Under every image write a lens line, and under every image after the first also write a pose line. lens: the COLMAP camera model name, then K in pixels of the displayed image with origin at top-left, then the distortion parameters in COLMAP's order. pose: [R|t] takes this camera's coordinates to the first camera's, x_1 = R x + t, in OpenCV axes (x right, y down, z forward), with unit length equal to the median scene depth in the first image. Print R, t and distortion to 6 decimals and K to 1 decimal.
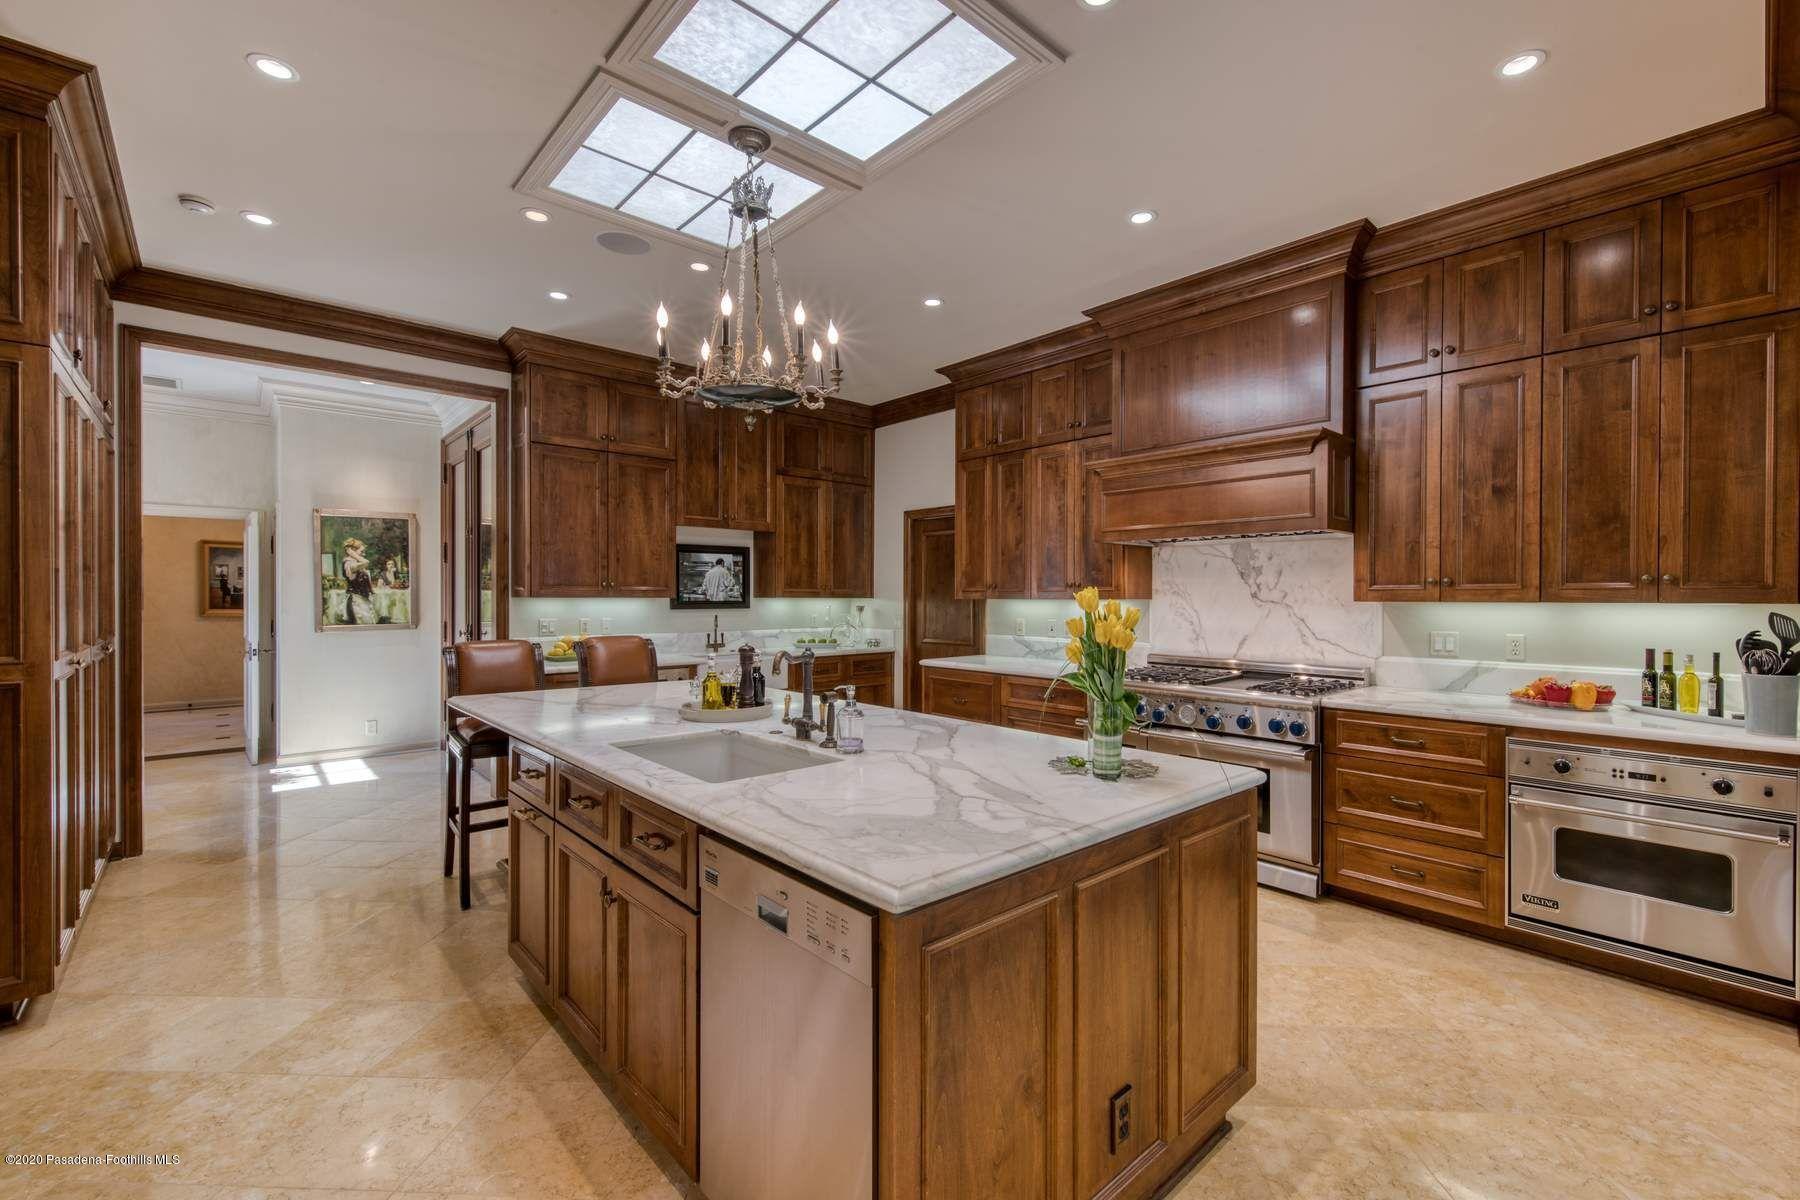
lens RADIAL K [[753.6, 0, 920.1], [0, 753.6, 603.3], [0, 0, 1]] dist [-0.003350, -0.000107]
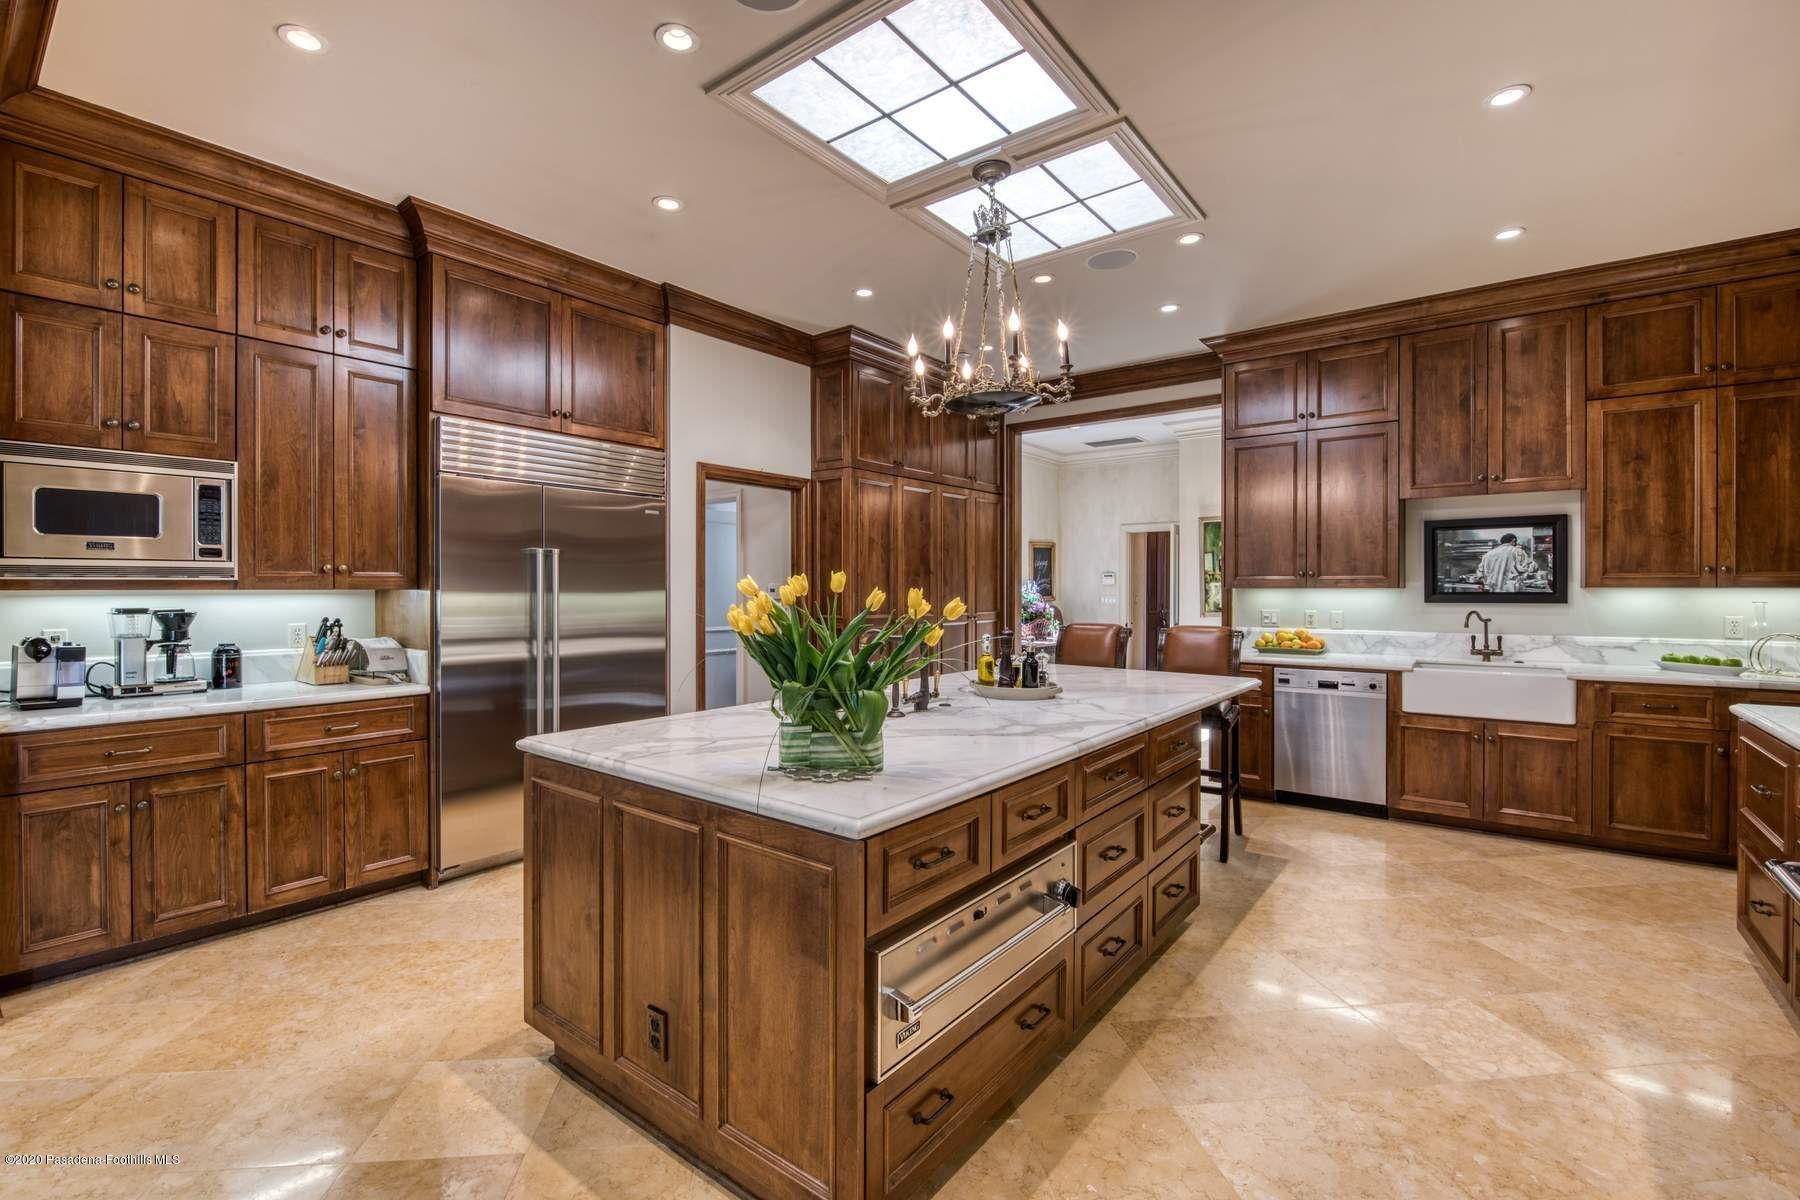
lens RADIAL K [[781.4, 0, 895.8], [0, 781.4, 592.7], [0, 0, 1]] dist [-0.012272, -0.000282]
pose [[0.168213, 0.002347, -0.985748, 0.371077], [-0.008073, 0.999967, 0.001003, 0.001214], [0.985718, 0.007789, 0.168226, 0.285137]]
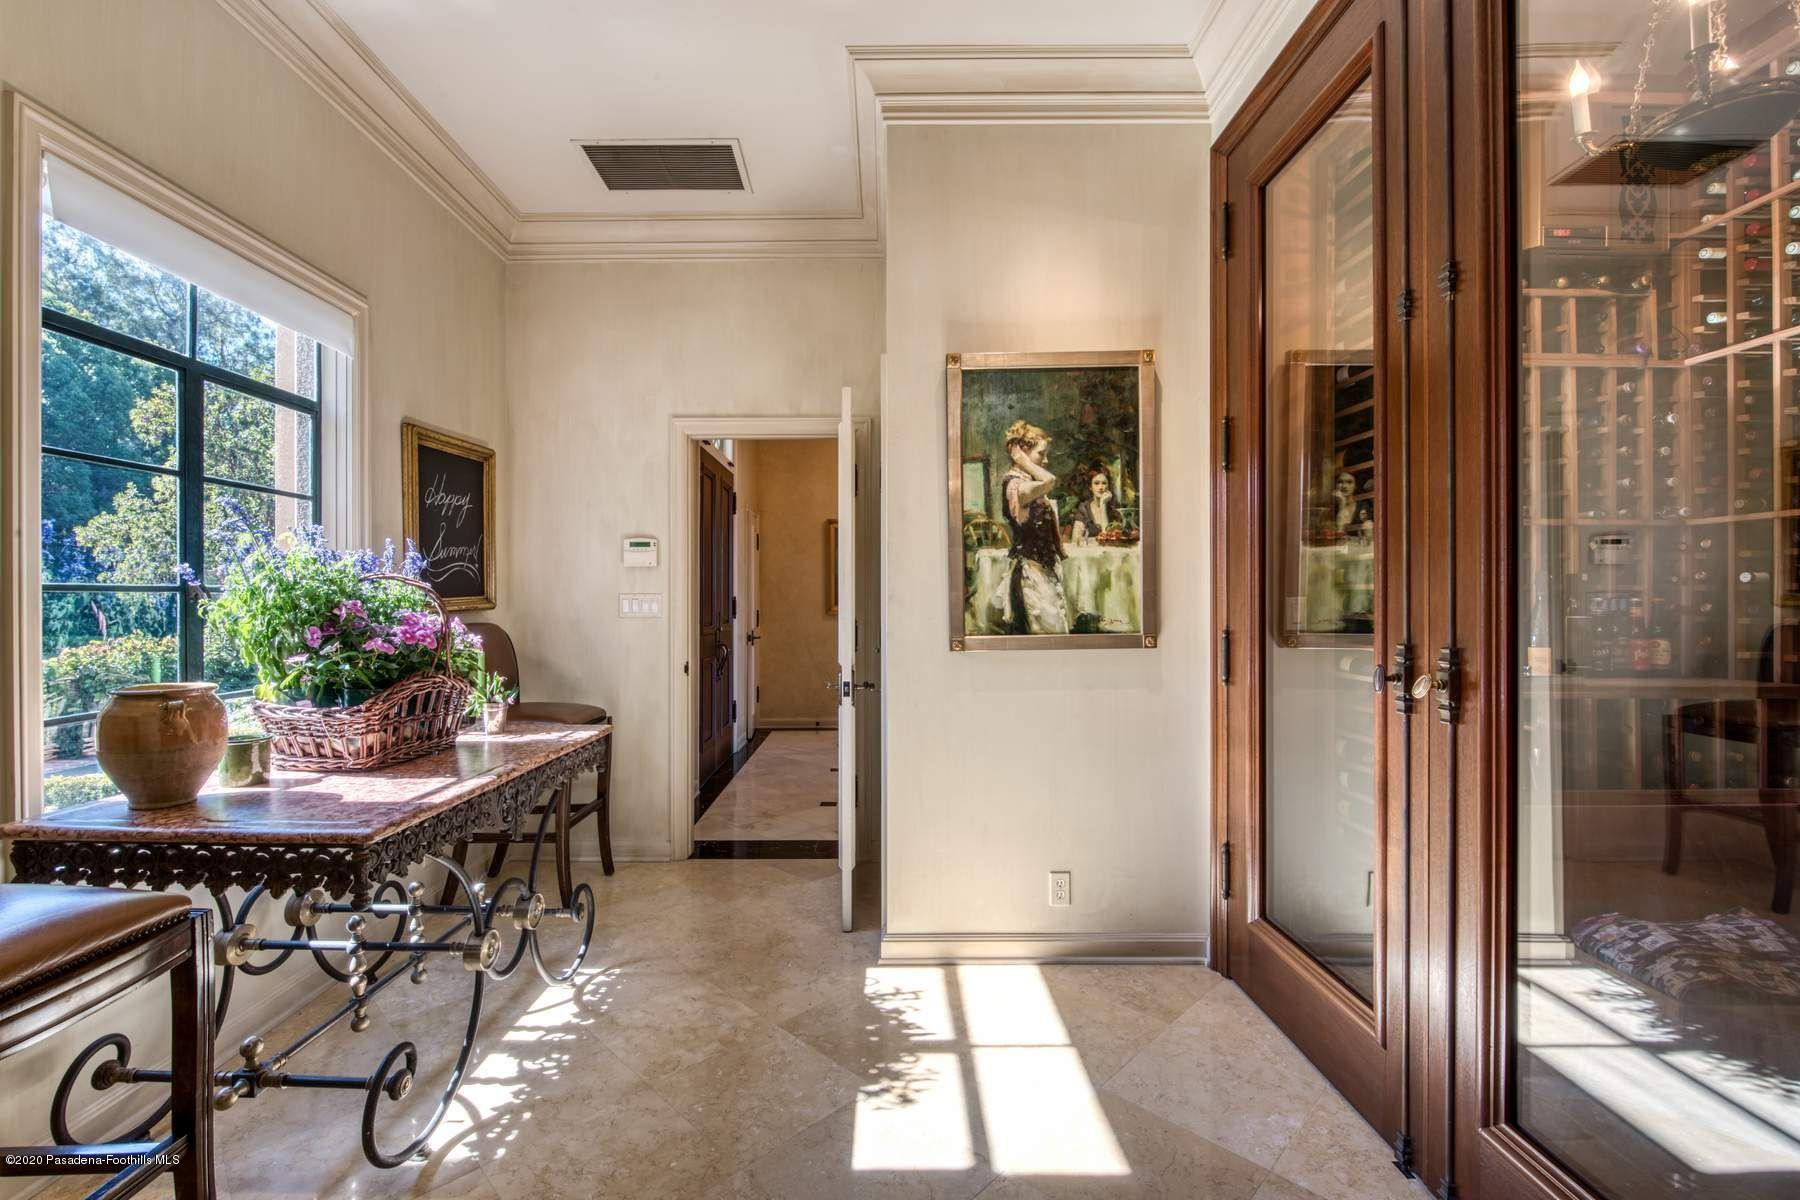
lens RADIAL K [[753.6, 0, 866.8], [0, 753.6, 595.2], [0, 0, 1]] dist [-0.003350, -0.000107]
pose [[0.723192, -0.003451, -0.690638, -0.537953], [-0.000873, 0.999982, -0.005911, 0.009926], [0.690647, 0.004877, 0.723176, 0.651724]]
